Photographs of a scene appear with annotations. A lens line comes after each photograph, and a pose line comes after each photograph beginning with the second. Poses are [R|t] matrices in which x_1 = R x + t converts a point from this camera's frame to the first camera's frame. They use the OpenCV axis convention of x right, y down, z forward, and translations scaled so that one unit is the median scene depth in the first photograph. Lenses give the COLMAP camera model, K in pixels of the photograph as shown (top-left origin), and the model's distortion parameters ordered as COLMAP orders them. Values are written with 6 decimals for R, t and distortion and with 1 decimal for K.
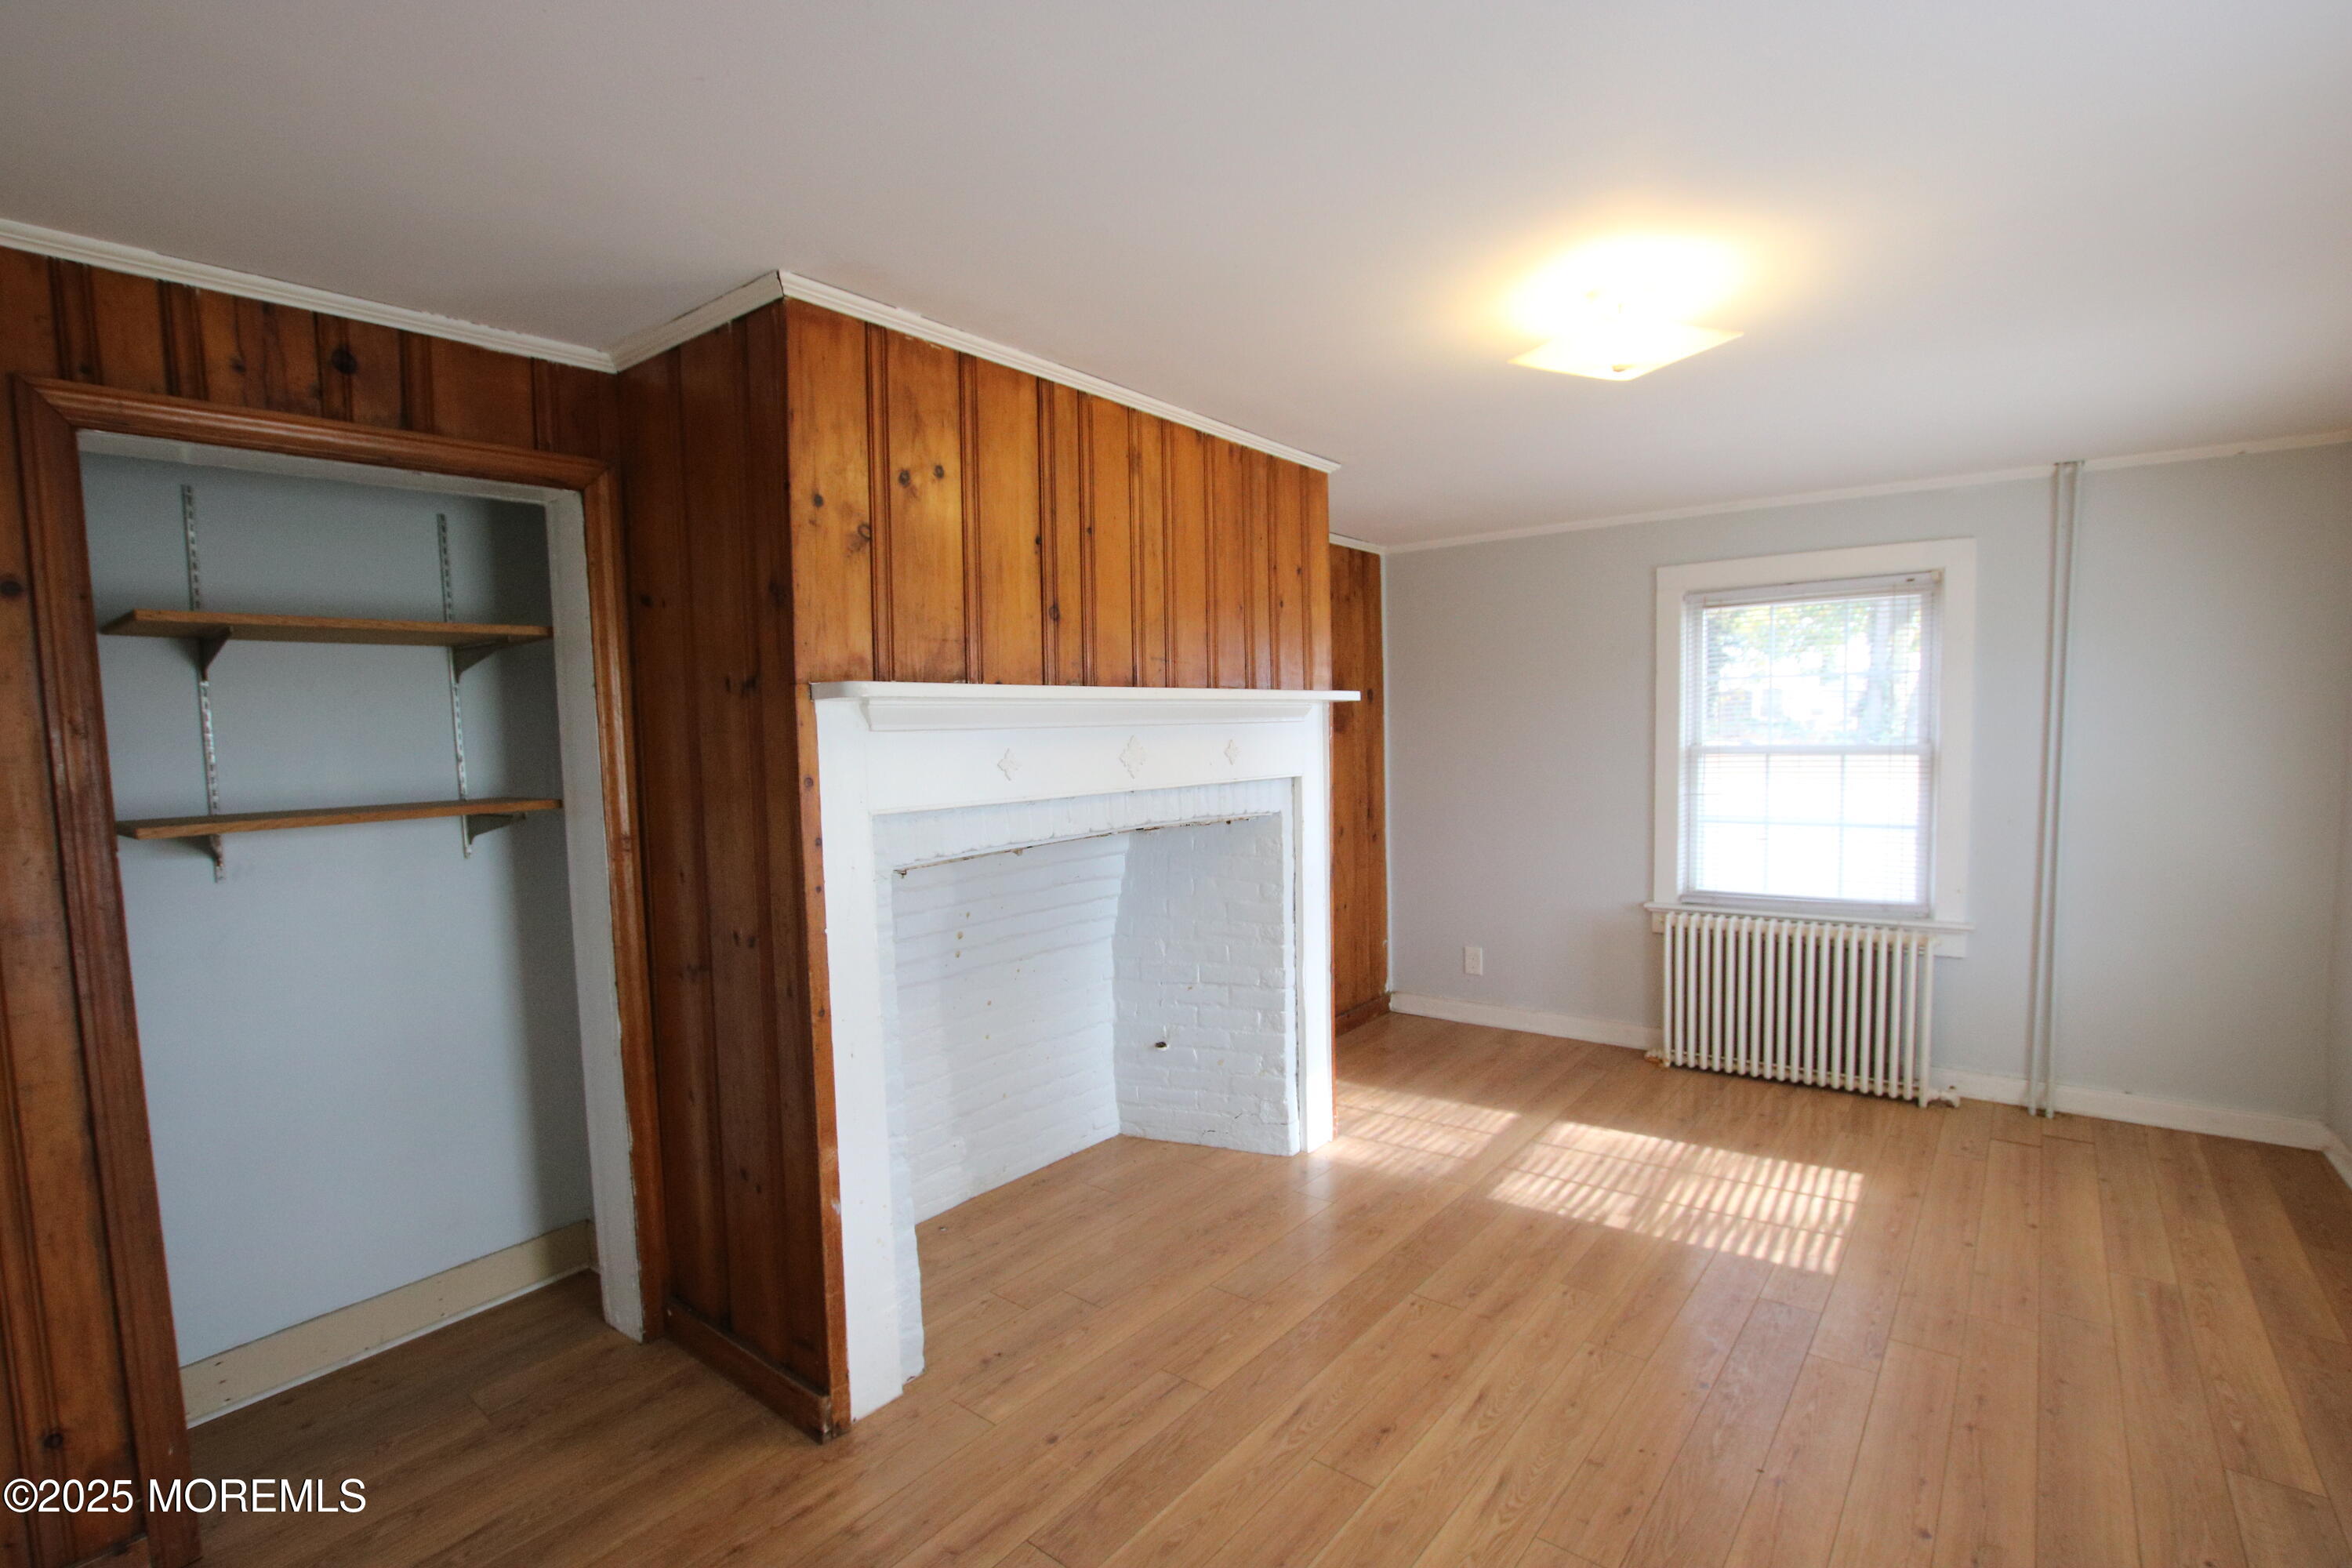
lens RADIAL K [[1100.4, 0, 1170.6], [0, 1100.4, 800.4], [0, 0, 1]] dist [-0.037181, 0.007155]
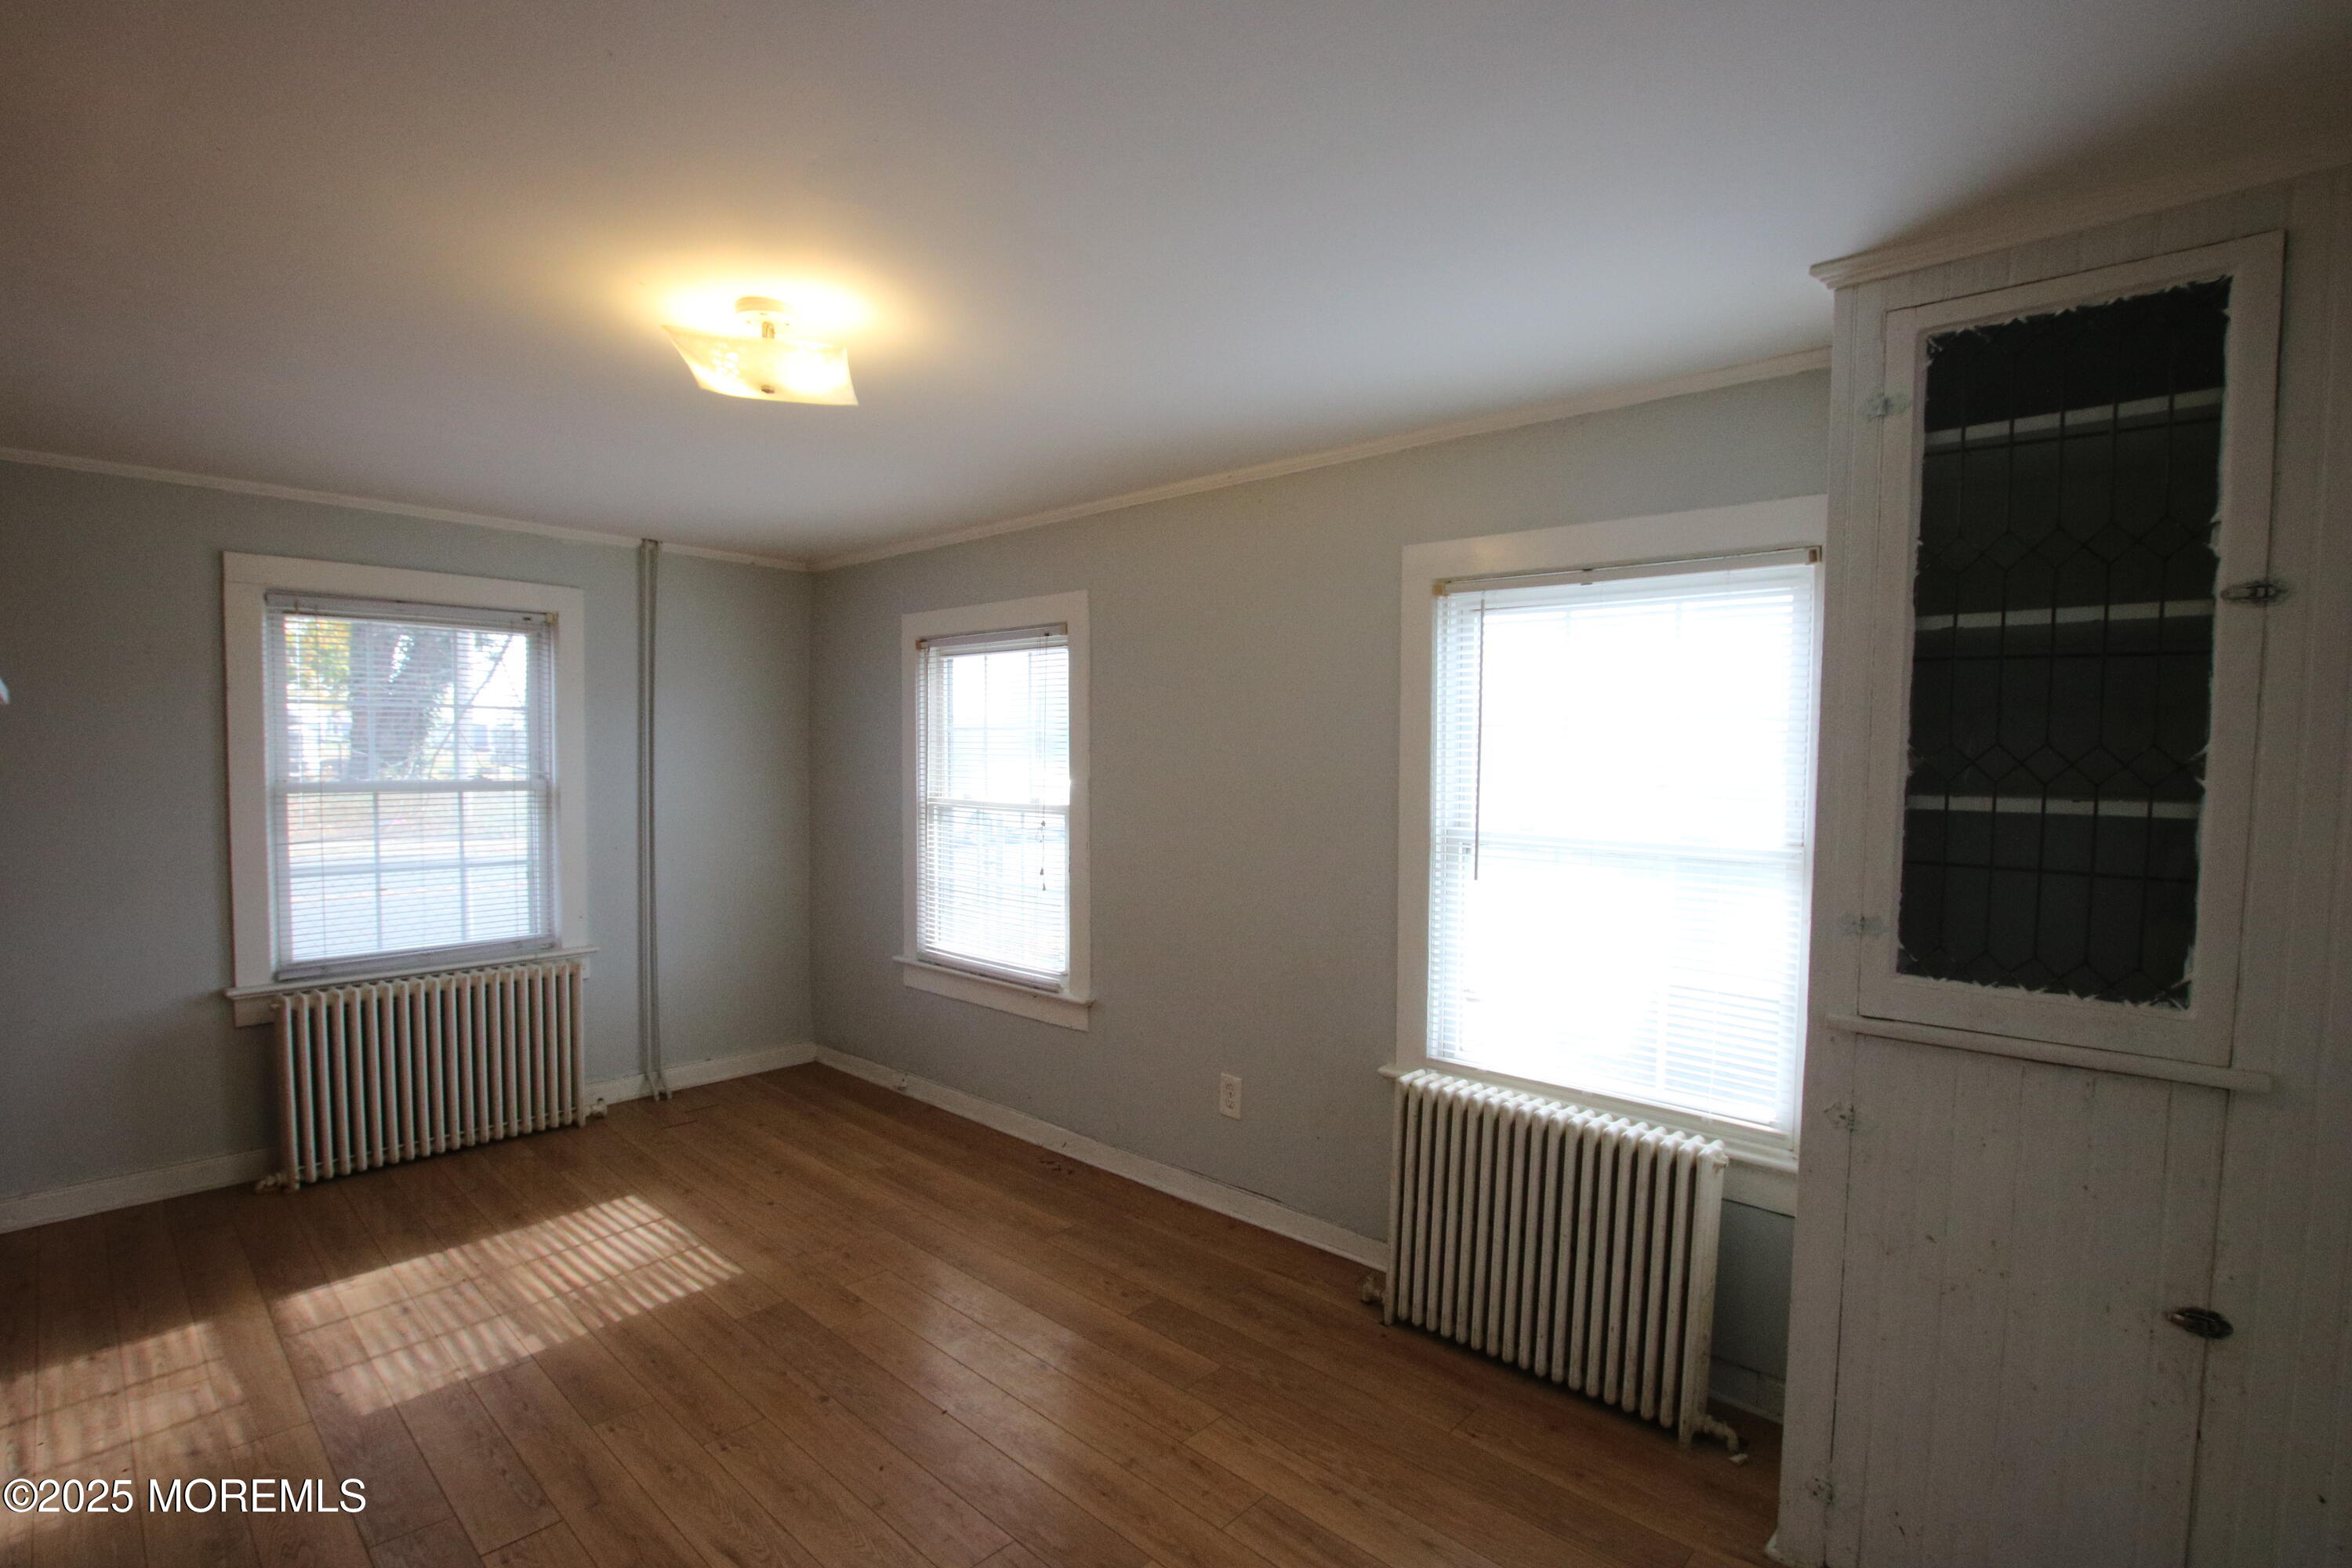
lens RADIAL K [[1100.4, 0, 1170.6], [0, 1100.4, 800.4], [0, 0, 1]] dist [-0.037181, 0.007155]
pose [[0.071152, -0.020761, 0.997249, -0.313425], [0.054924, 0.998348, 0.016865, -0.017920], [-0.995952, 0.053573, 0.072175, 0.350038]]
